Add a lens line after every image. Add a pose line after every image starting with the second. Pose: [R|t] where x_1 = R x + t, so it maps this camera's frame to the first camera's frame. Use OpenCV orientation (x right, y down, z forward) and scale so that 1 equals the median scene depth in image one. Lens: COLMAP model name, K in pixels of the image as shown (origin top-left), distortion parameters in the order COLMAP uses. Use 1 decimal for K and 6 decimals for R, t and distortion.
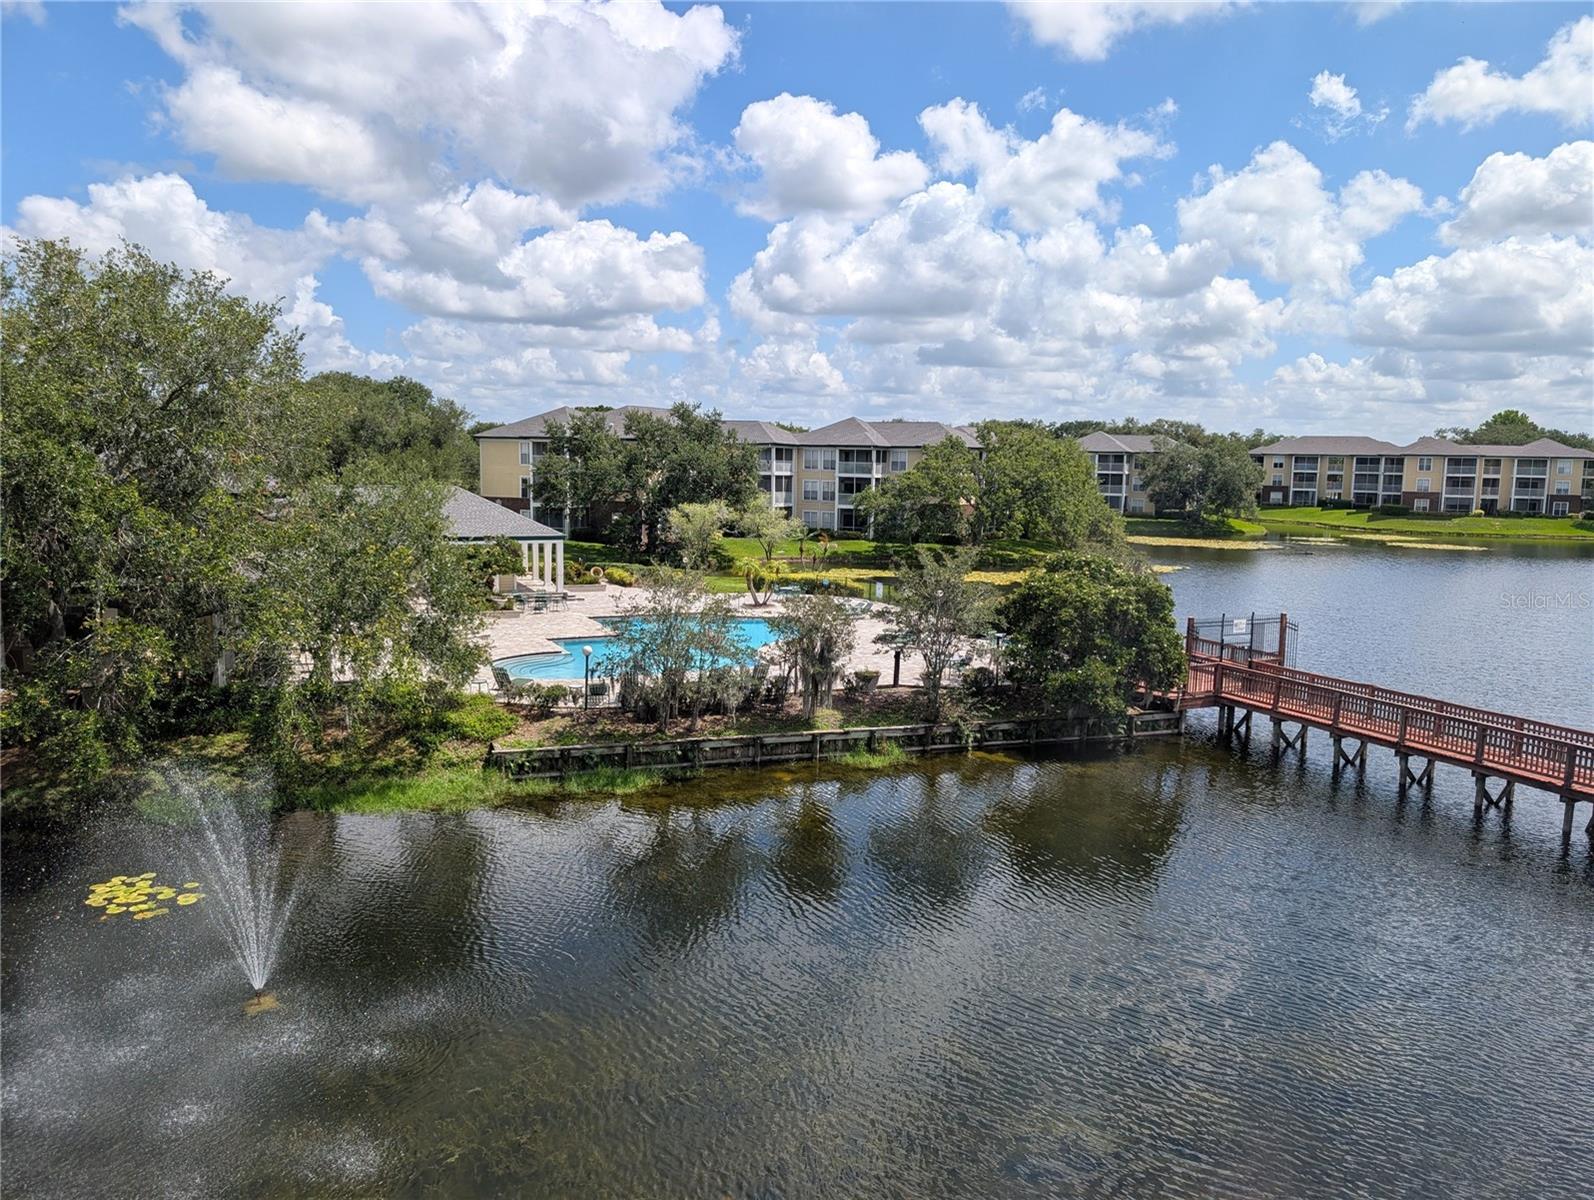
lens RADIAL K [[1143.6, 0, 800.2], [0, 1143.6, 603.0], [0, 0, 1]] dist [0.021579, 0.002933]
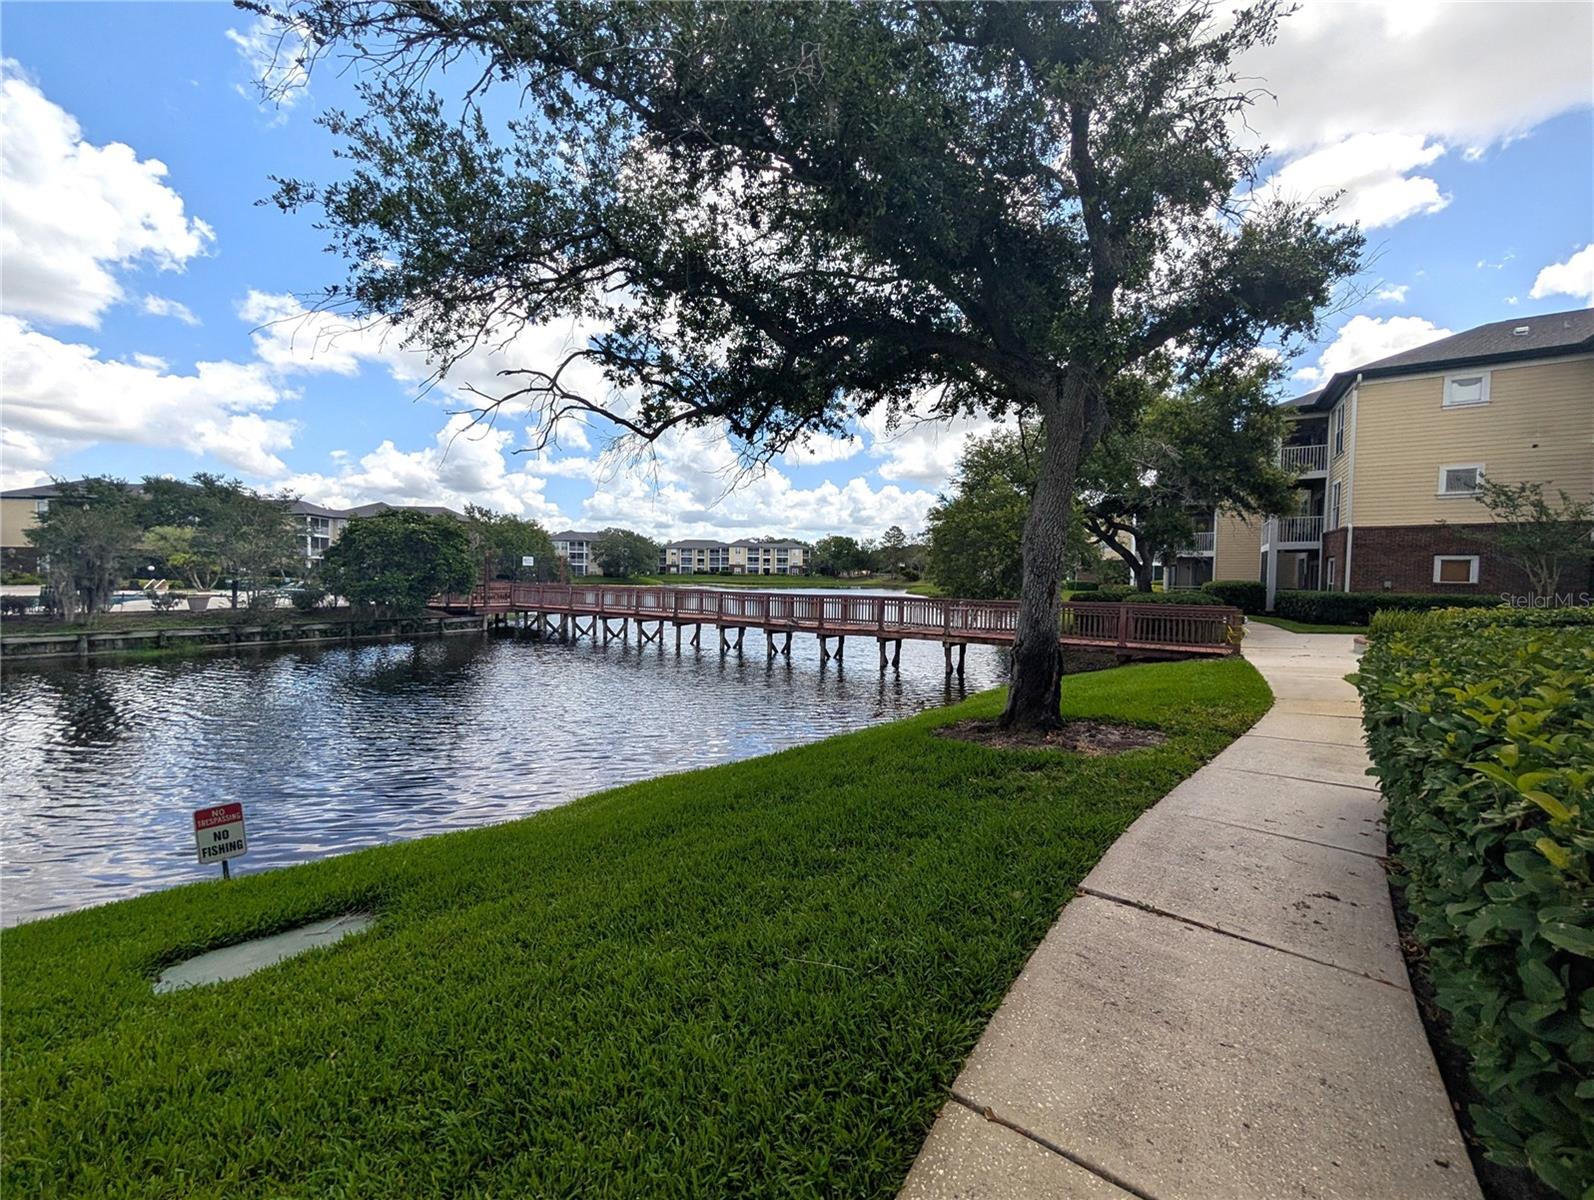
lens RADIAL K [[602.0, 0, 796.2], [0, 602.0, 596.1], [0, 0, 1]] dist [-0.000772, 0.001166]
pose [[0.860421, -0.023640, 0.509035, 0.088970], [0.072368, 0.994467, -0.076141, 0.049265], [-0.504419, 0.102351, 0.857371, 0.041752]]
